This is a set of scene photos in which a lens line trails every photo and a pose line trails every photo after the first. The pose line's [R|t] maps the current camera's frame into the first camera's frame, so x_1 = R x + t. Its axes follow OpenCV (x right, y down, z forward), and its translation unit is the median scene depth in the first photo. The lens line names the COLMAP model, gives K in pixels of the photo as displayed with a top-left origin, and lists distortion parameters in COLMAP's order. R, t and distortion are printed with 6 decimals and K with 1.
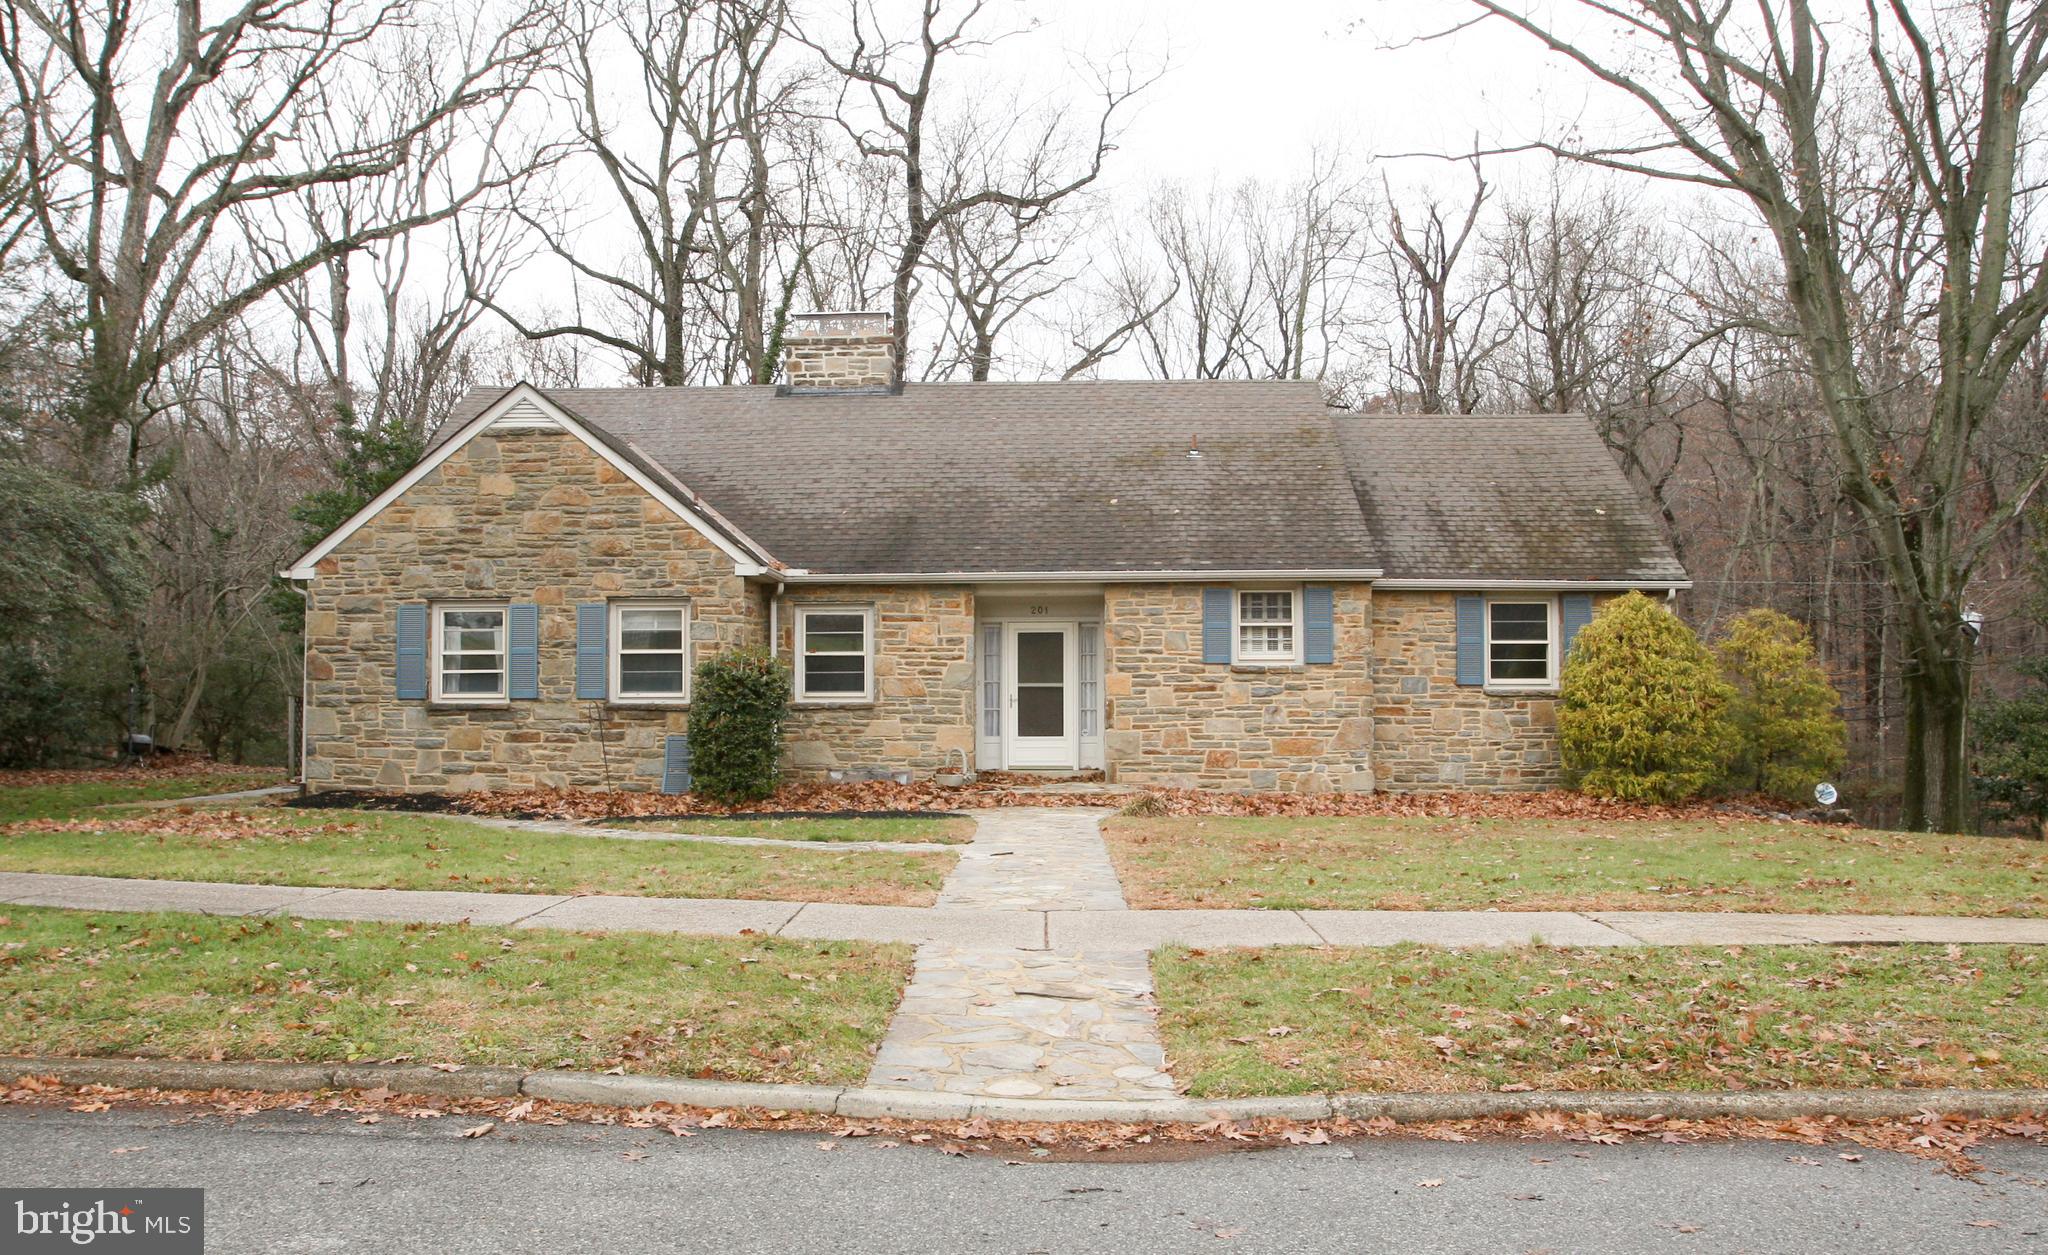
lens RADIAL K [[1638.3, 0, 1024.0], [0, 1638.3, 627.5], [0, 0, 1]] dist [-0.102787, 0.100266]
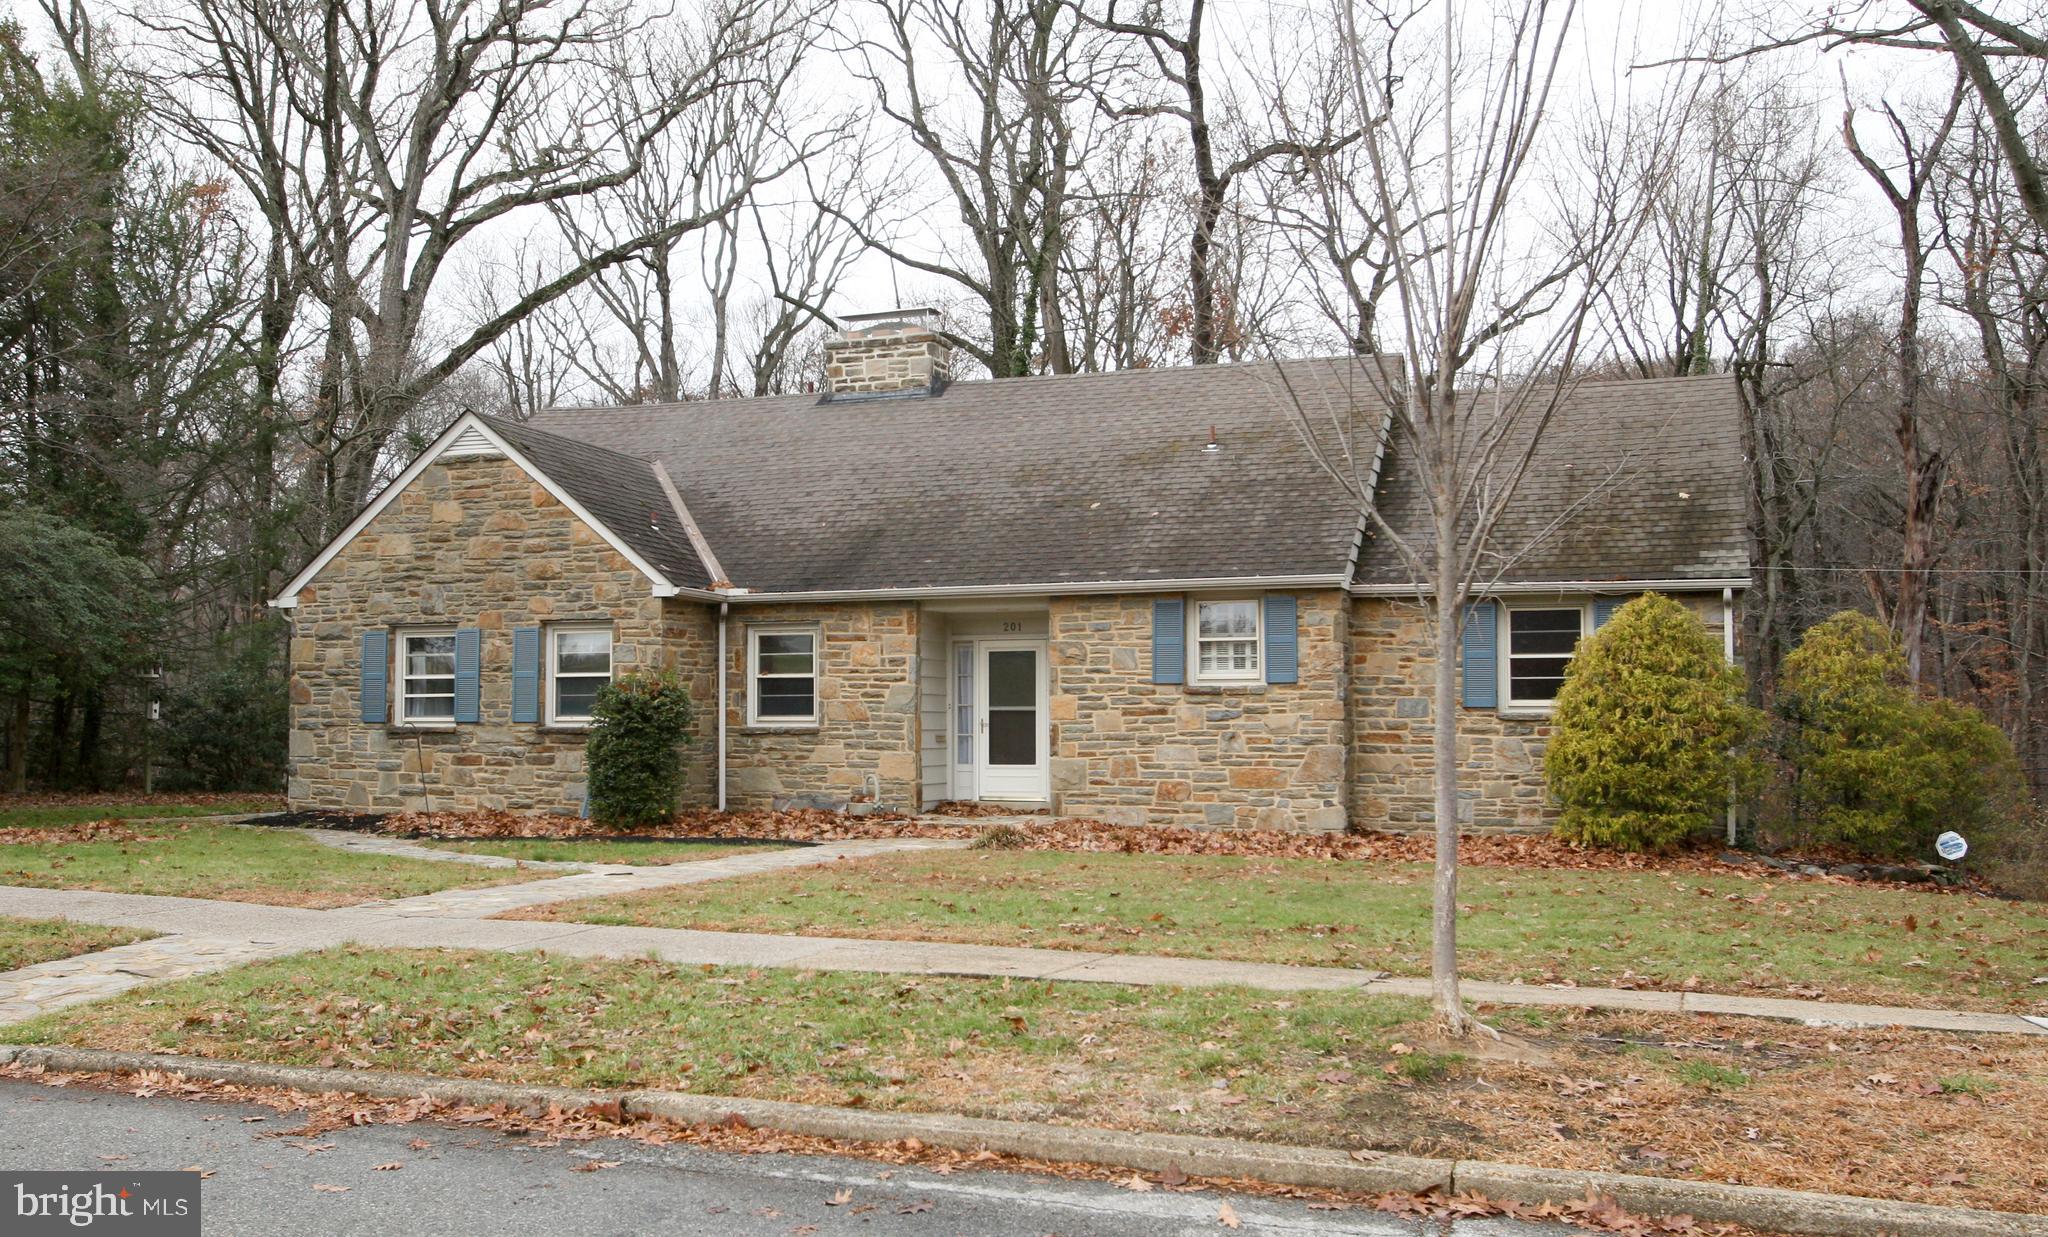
lens RADIAL K [[1928.9, 0, 1024.0], [0, 1928.9, 618.5], [0, 0, 1]] dist [-0.085276, 0.130924]
pose [[0.948427, -0.016365, -0.316573, 0.376573], [0.011711, 0.999794, -0.016597, 0.002862], [0.316779, 0.012034, 0.948423, -0.023895]]
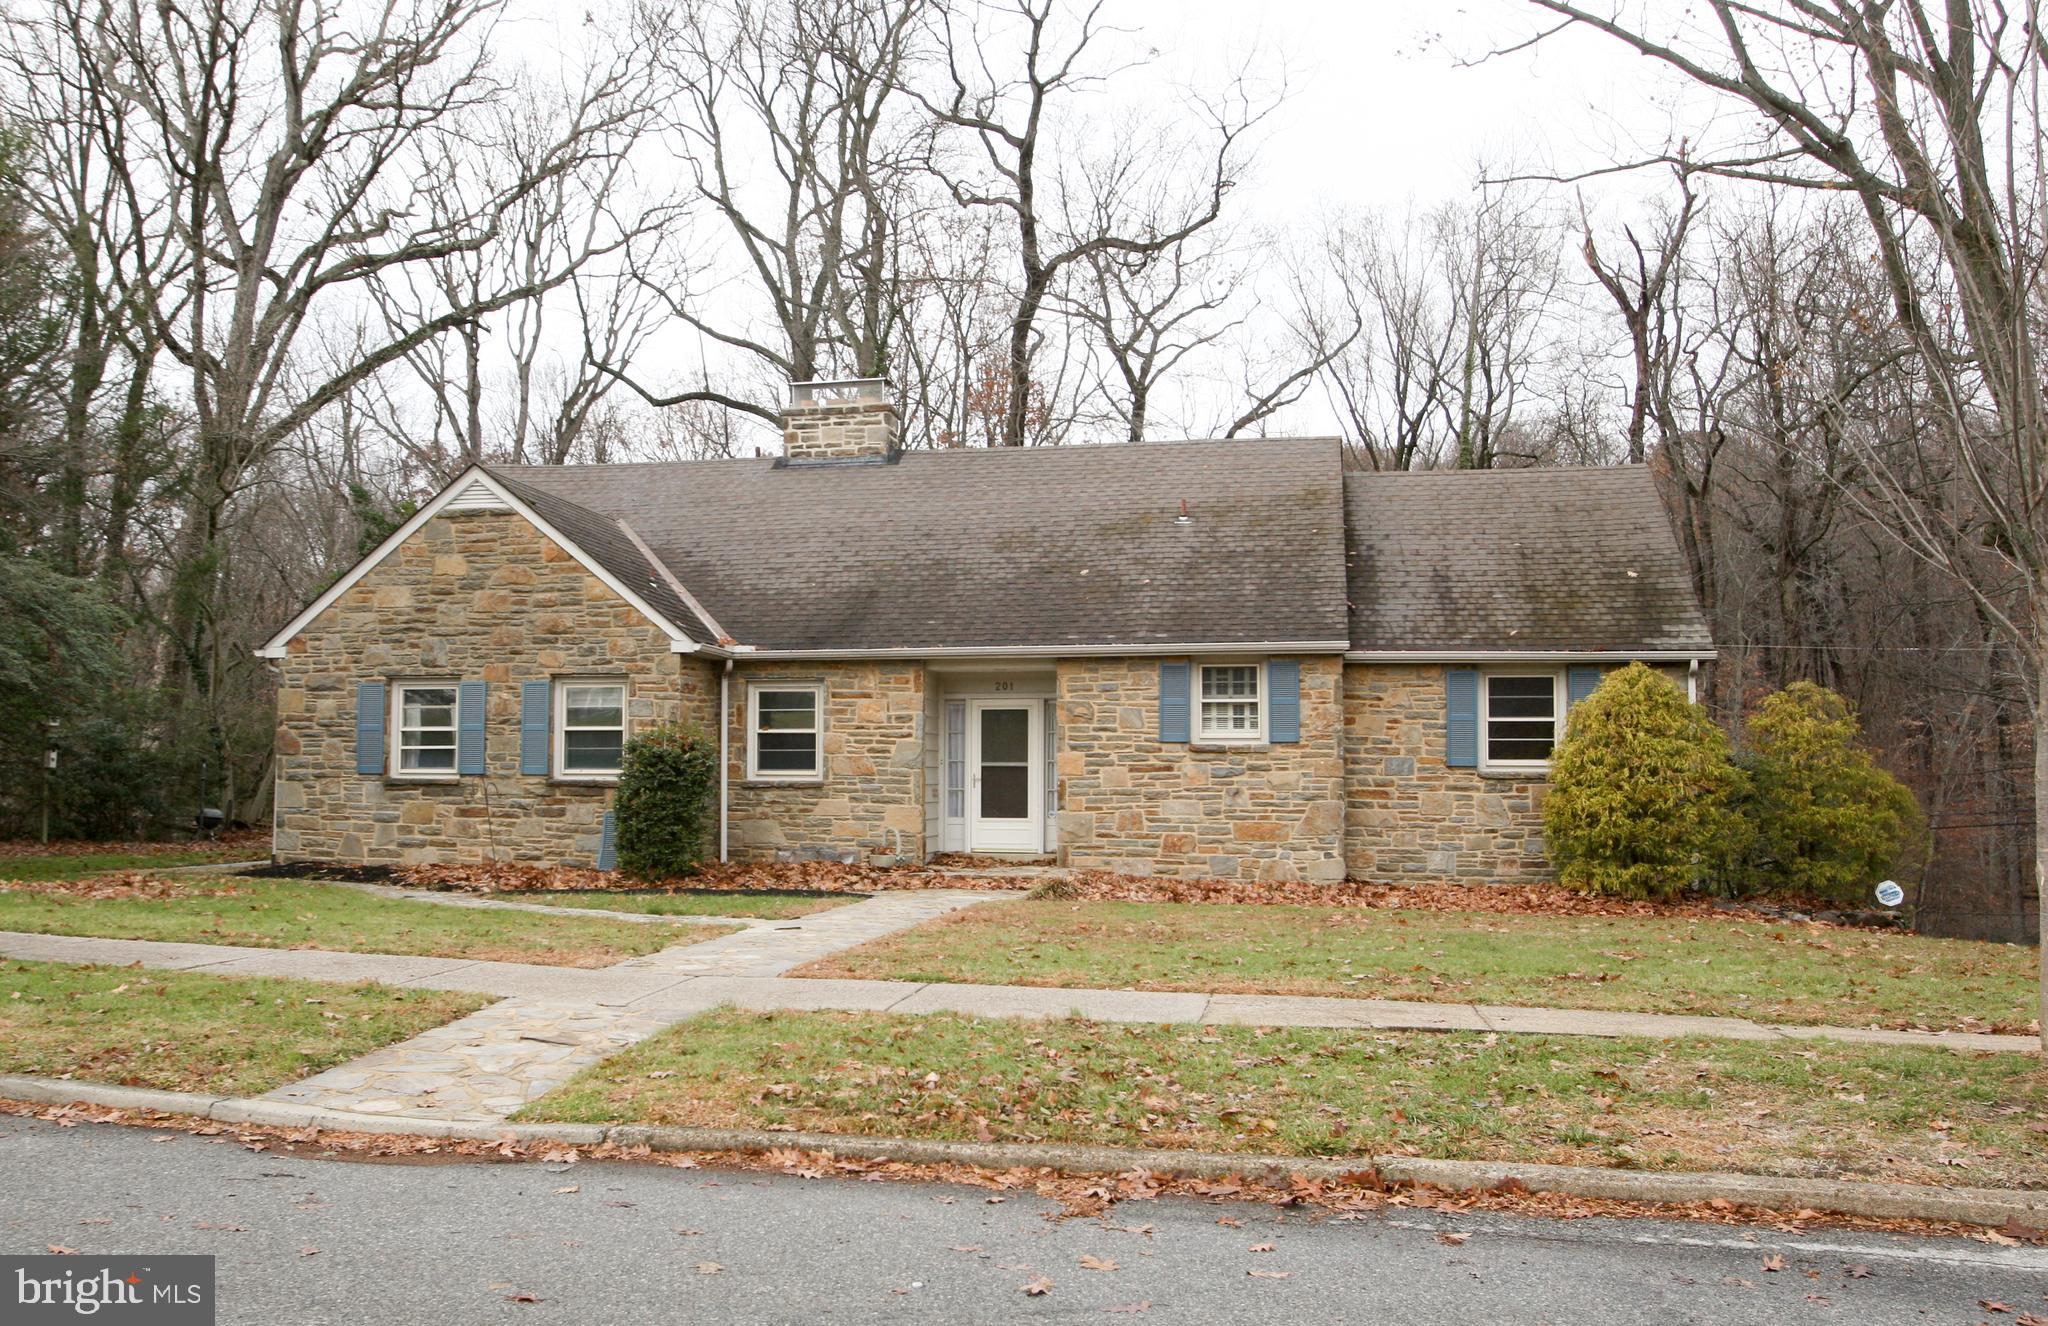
lens RADIAL K [[1804.3, 0, 940.6], [0, 1804.3, 661.5], [0, 0, 1]] dist [-0.085314, 0.118422]
pose [[0.981454, -0.005418, -0.191623, 0.184871], [0.000787, 0.999706, -0.024234, 0.000503], [0.191698, 0.023634, 0.981169, -0.047937]]
